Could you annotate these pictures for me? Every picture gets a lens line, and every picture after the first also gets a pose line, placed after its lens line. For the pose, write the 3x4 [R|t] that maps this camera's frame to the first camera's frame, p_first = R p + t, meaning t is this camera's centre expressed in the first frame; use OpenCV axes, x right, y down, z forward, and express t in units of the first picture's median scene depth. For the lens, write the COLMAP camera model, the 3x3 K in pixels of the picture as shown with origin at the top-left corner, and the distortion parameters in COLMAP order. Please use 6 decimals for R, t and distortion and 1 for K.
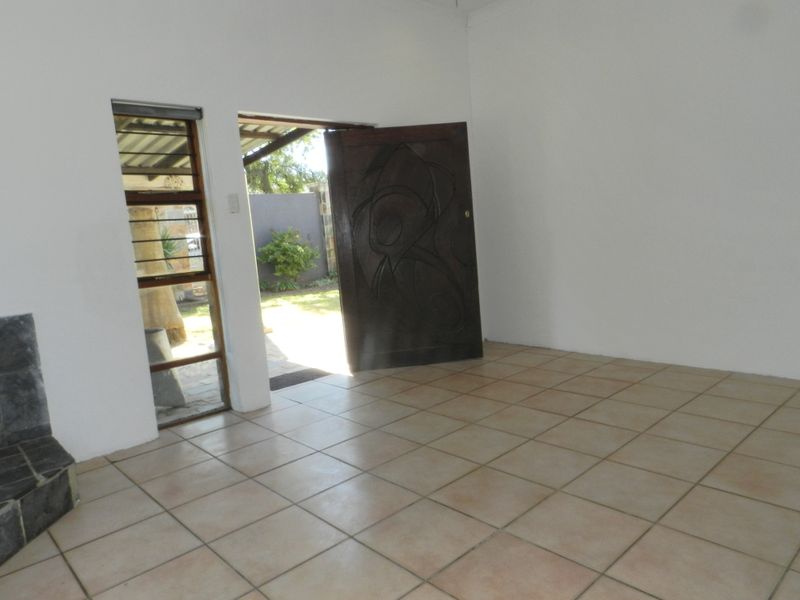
lens RADIAL K [[549.6, 0, 396.5], [0, 549.6, 298.0], [0, 0, 1]] dist [0.027338, -0.007254]
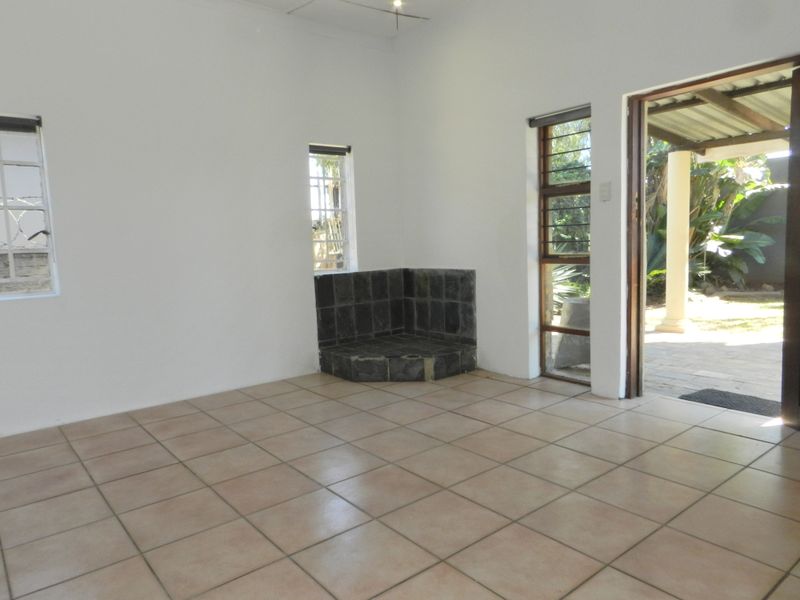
lens RADIAL K [[549.6, 0, 396.5], [0, 549.6, 298.0], [0, 0, 1]] dist [0.027338, -0.007254]
pose [[-0.058217, 0.185673, -0.980885, 0.953783], [-0.079023, 0.978612, 0.189933, -0.179389], [0.995171, 0.088570, -0.042299, 0.849175]]
